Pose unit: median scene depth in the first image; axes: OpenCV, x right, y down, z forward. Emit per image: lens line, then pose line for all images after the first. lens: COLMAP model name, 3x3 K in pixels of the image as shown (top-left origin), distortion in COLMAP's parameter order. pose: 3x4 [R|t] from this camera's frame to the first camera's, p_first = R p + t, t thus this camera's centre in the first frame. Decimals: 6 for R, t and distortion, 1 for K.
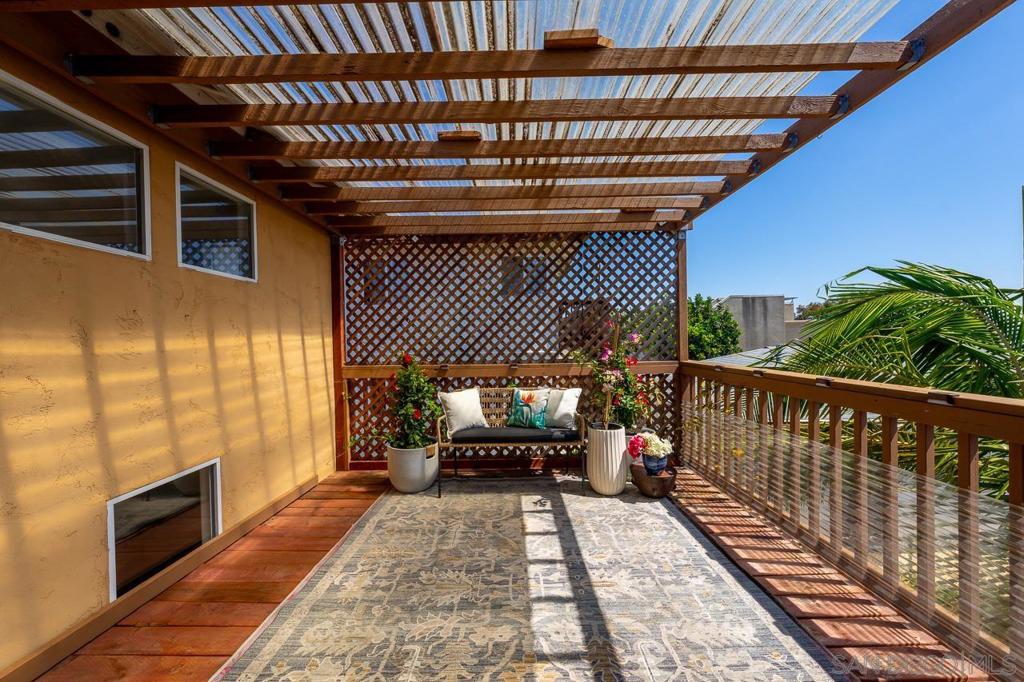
lens RADIAL K [[347.9, 0, 518.0], [0, 347.9, 341.2], [0, 0, 1]] dist [-0.000368, 0.000189]
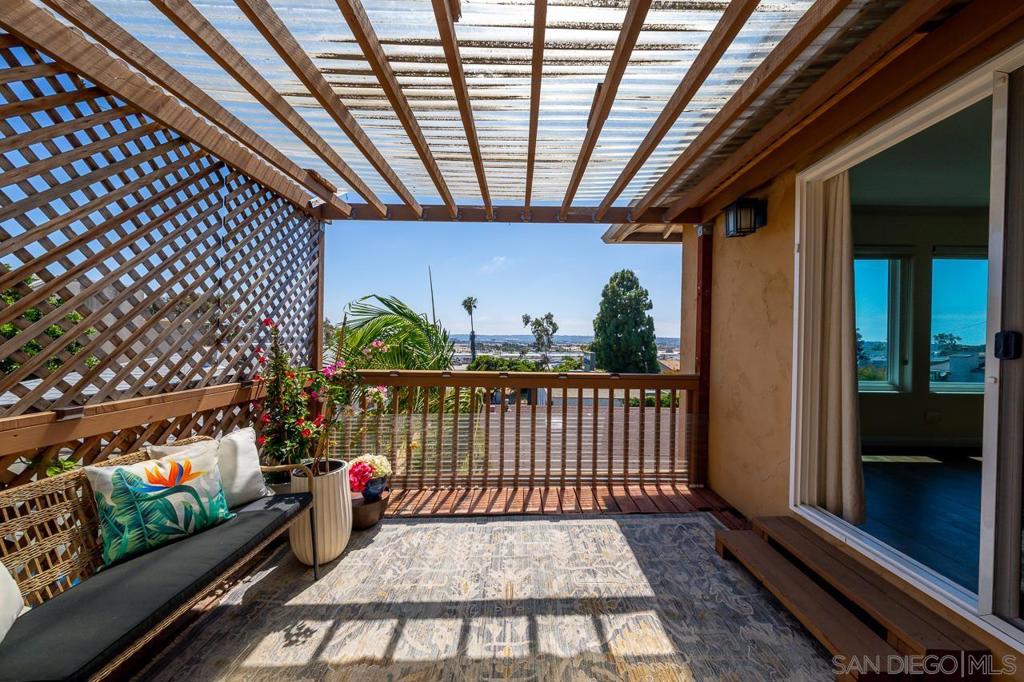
lens RADIAL K [[347.9, 0, 518.0], [0, 347.9, 341.2], [0, 0, 1]] dist [-0.000368, 0.000189]
pose [[-0.001678, 0.013580, 0.999906, -0.401306], [-0.011191, 0.999845, -0.013598, -0.010345], [-0.999936, -0.011213, -0.001526, 0.503170]]
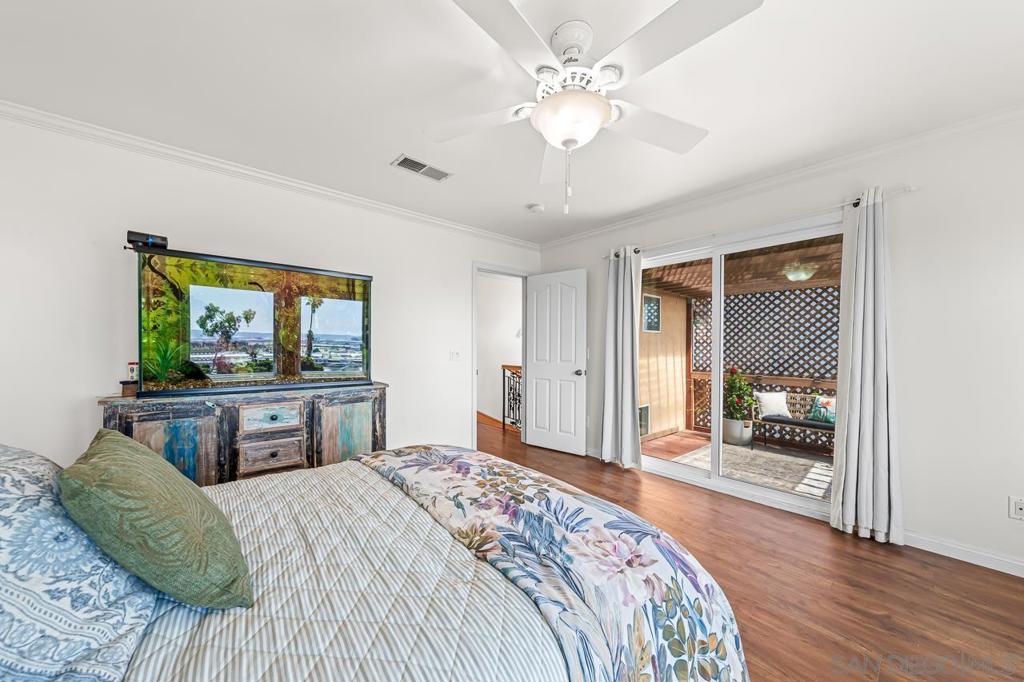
lens RADIAL K [[358.0, 0, 496.7], [0, 358.0, 349.2], [0, 0, 1]] dist [-0.011132, 0.000017]
pose [[0.645355, 0.027385, -0.763392, 0.245953], [-0.021280, 0.999614, 0.017869, -0.054592], [0.763587, 0.004713, 0.645688, -0.943919]]
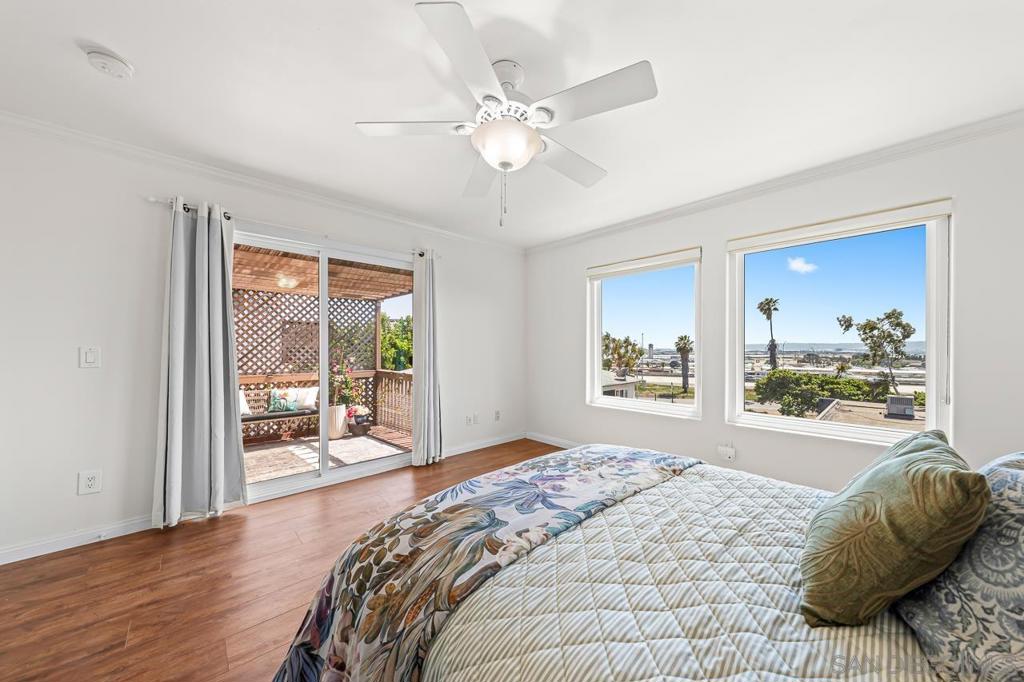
lens RADIAL K [[356.4, 0, 525.3], [0, 356.4, 348.5], [0, 0, 1]] dist [-0.000078, 0.000052]
pose [[0.712409, 0.018460, 0.701522, -0.322933], [-0.012011, 0.999828, -0.014112, -0.043255], [-0.701662, 0.001627, 0.712508, -0.959916]]
